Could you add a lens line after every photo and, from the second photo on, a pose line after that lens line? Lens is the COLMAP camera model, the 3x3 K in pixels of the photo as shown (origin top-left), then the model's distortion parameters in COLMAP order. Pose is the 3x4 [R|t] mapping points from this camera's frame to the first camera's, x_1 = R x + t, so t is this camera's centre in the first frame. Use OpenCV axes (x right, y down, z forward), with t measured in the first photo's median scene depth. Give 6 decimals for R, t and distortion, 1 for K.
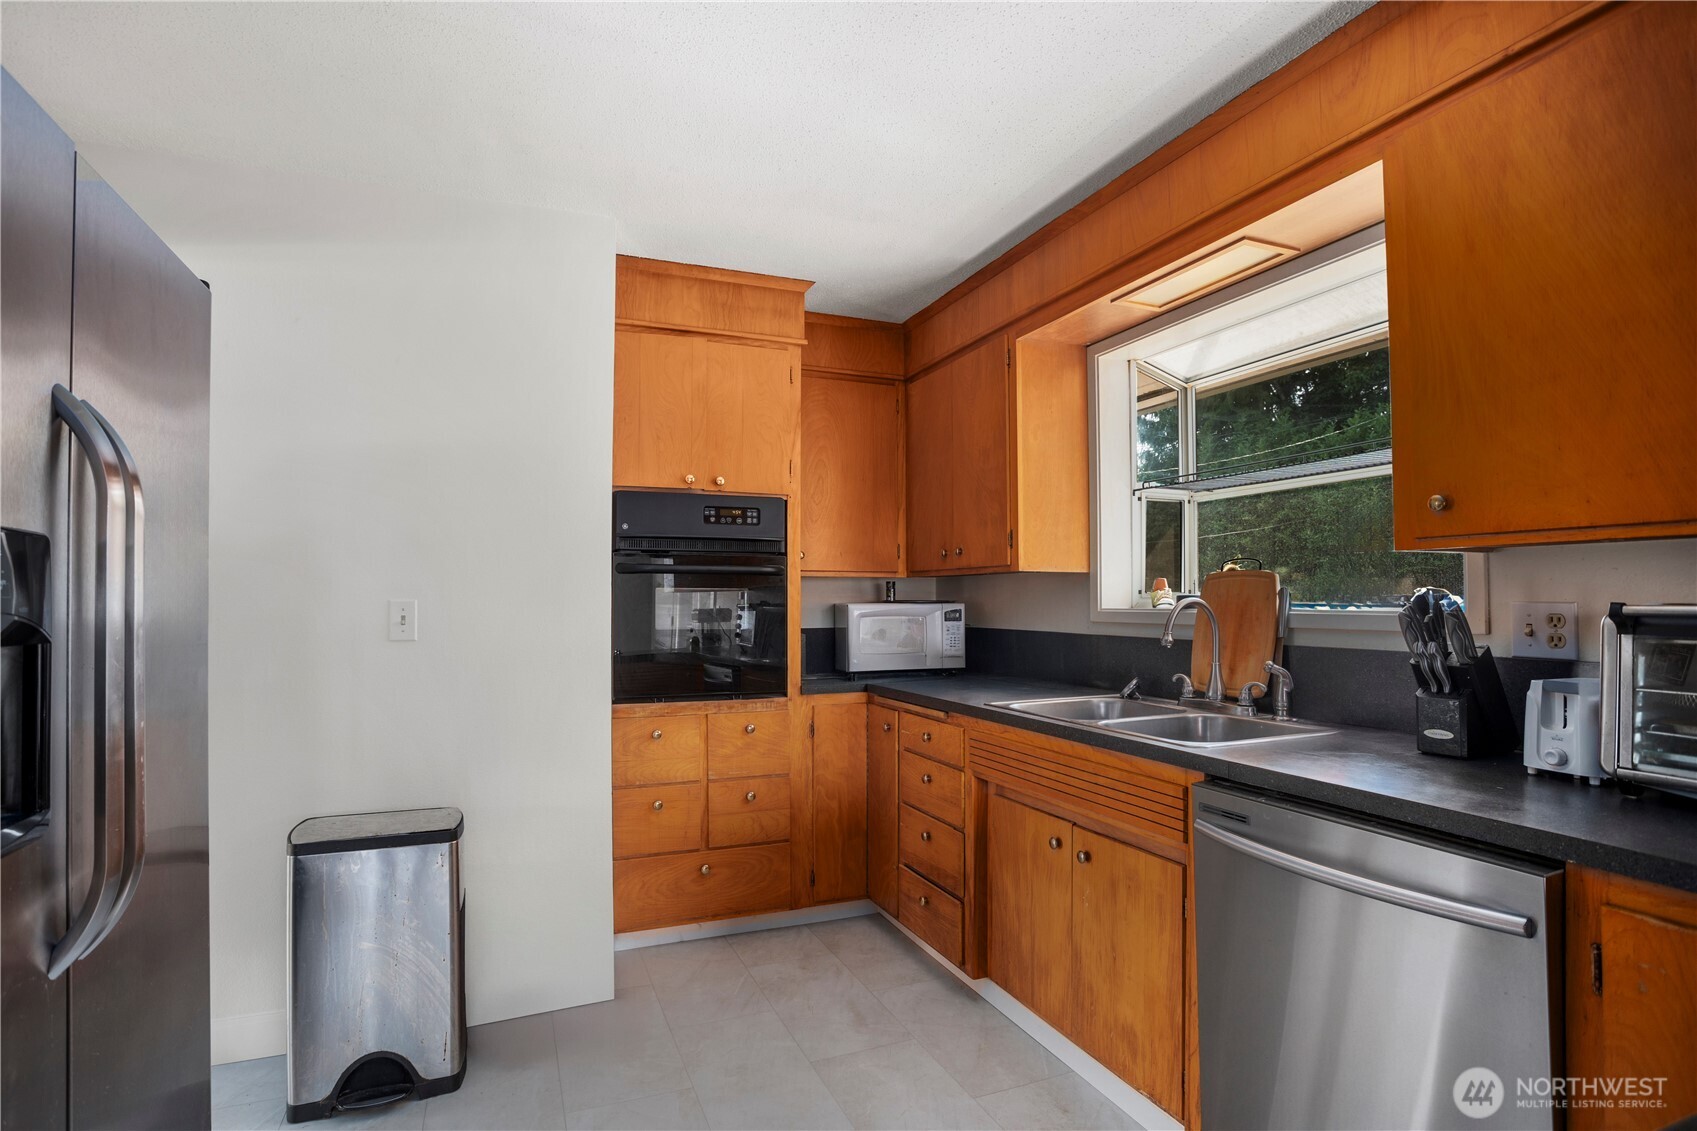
lens RADIAL K [[885.0, 0, 843.4], [0, 885.0, 571.2], [0, 0, 1]] dist [-0.072528, 0.046981]
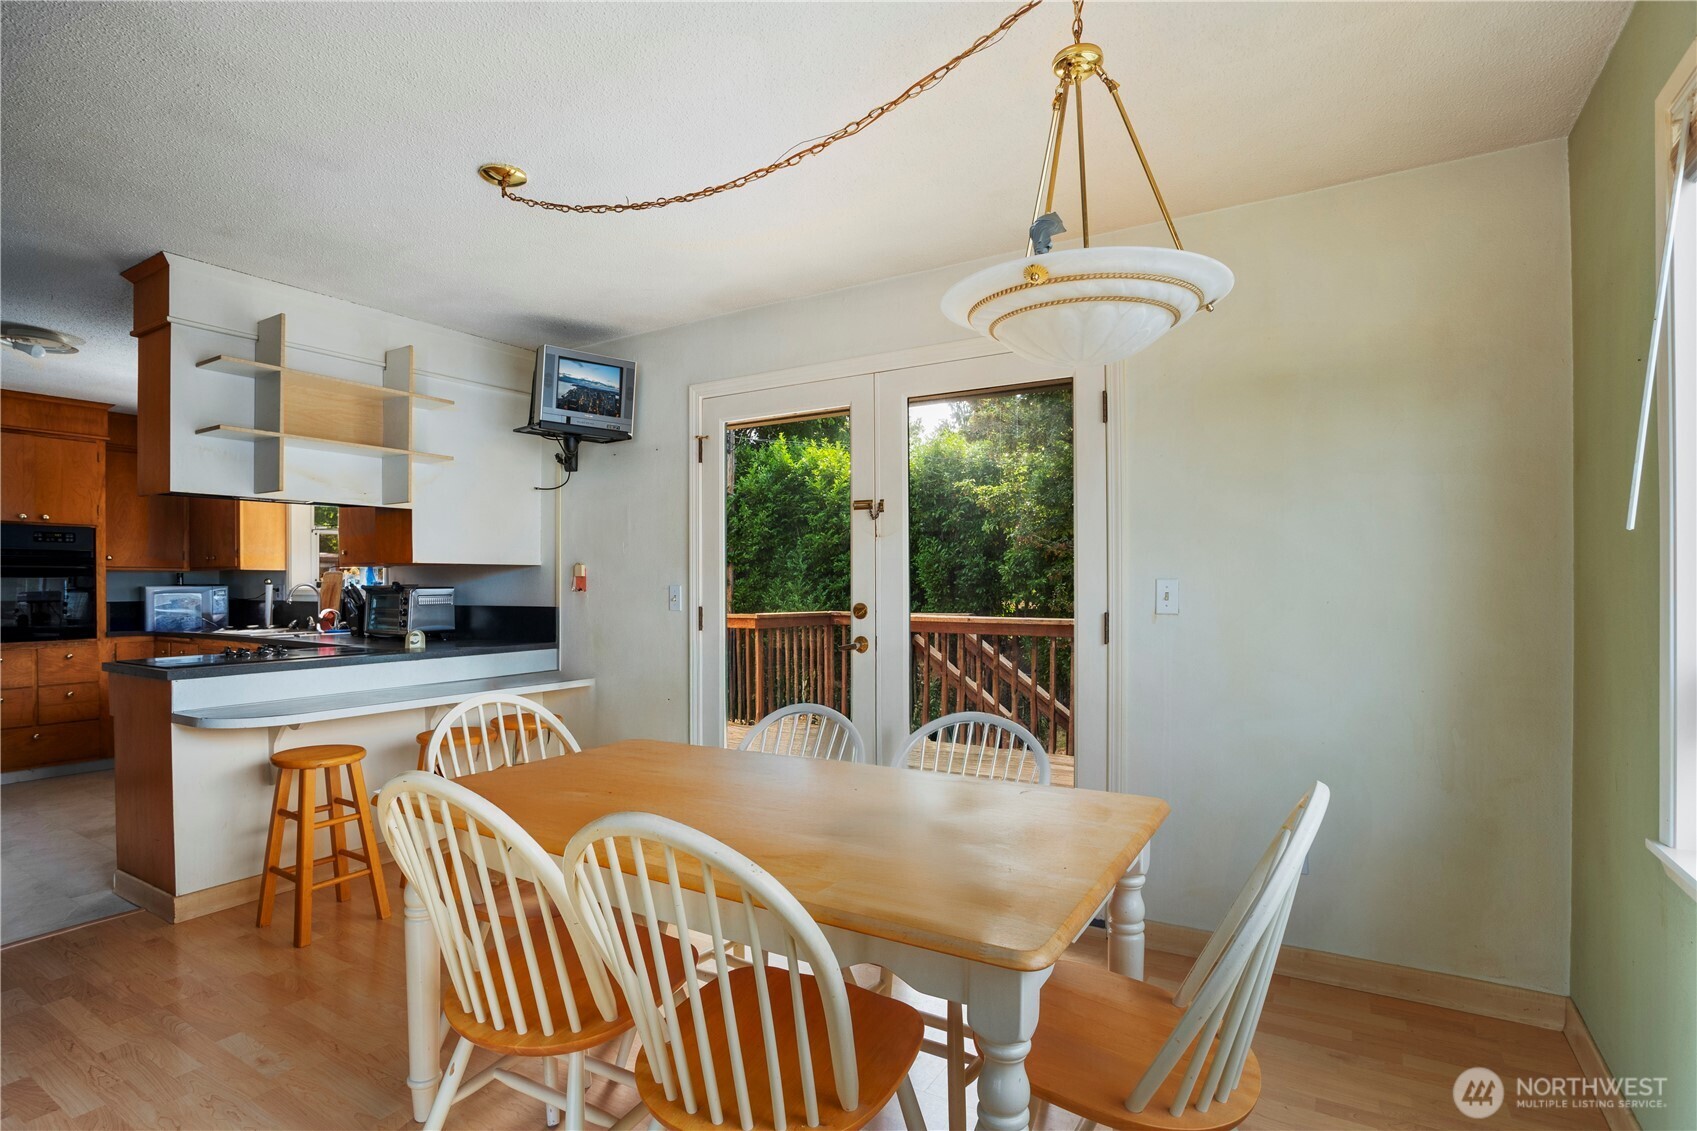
lens RADIAL K [[835.9, 0, 833.5], [0, 835.9, 578.6], [0, 0, 1]] dist [-0.058849, 0.020554]
pose [[0.808524, -0.005179, 0.588441, 0.181657], [-0.012246, 0.999597, 0.025623, -0.039712], [-0.588336, -0.027923, 0.808134, -1.192354]]
